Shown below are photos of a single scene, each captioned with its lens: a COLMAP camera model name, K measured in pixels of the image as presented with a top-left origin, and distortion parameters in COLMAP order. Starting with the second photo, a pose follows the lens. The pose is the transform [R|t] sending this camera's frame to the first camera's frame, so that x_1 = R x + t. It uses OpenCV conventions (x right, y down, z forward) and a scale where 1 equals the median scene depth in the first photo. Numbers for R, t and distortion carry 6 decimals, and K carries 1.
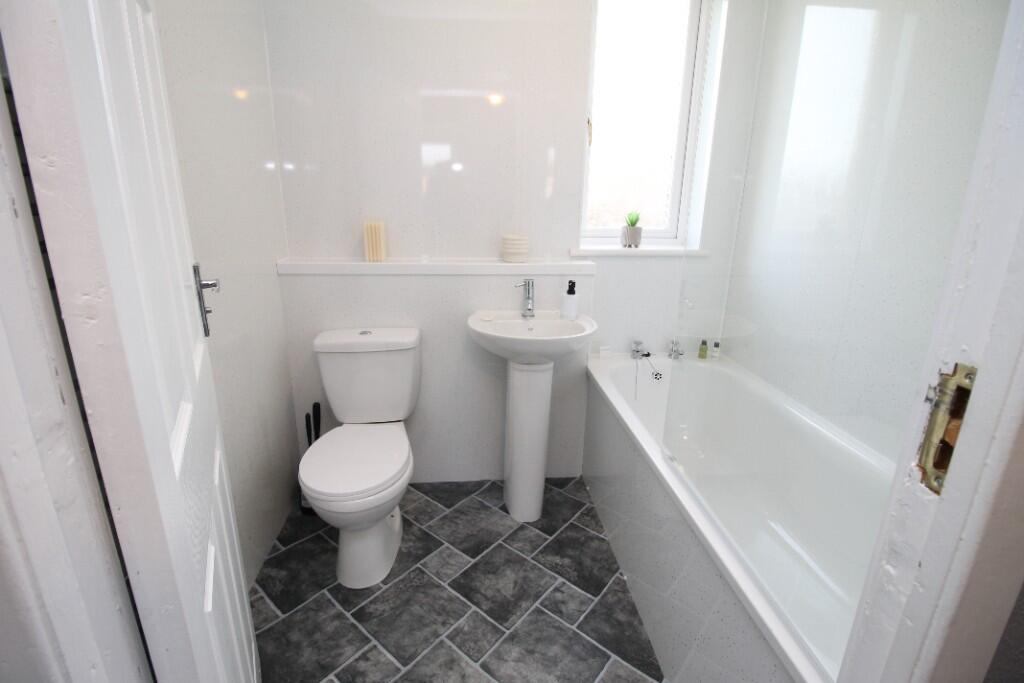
lens RADIAL K [[479.5, 0, 507.1], [0, 479.5, 331.7], [0, 0, 1]] dist [-0.003782, -0.009201]
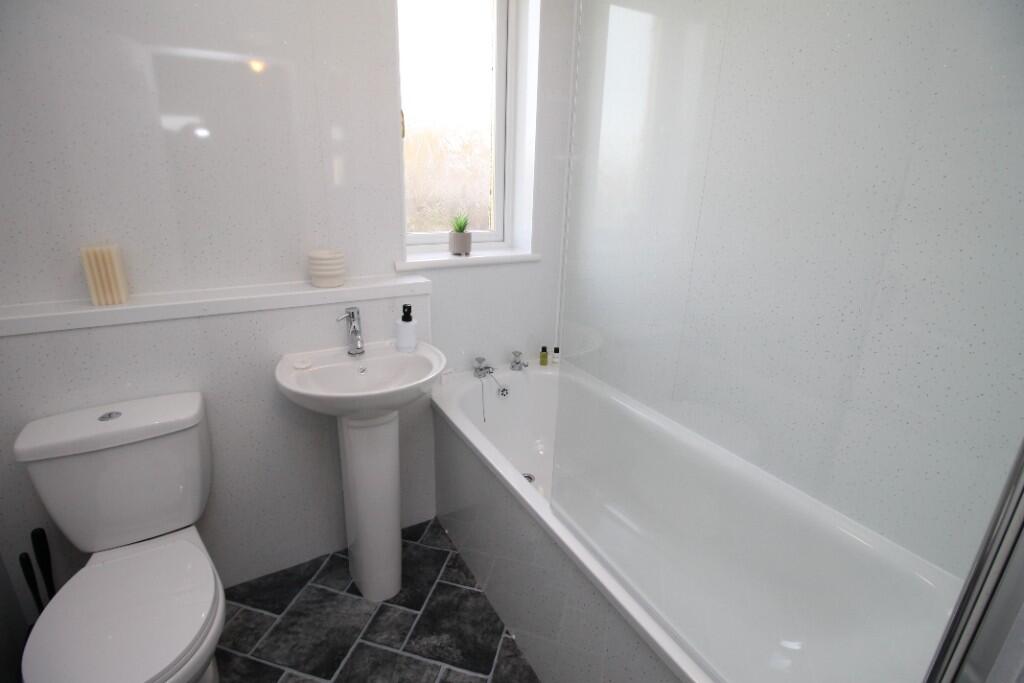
lens RADIAL K [[479.5, 0, 507.1], [0, 479.5, 331.7], [0, 0, 1]] dist [-0.003782, -0.009201]
pose [[0.907462, -0.123186, 0.401668, -0.044597], [0.105954, 0.992249, 0.064933, -0.093948], [-0.406554, -0.016366, 0.913480, 0.169250]]
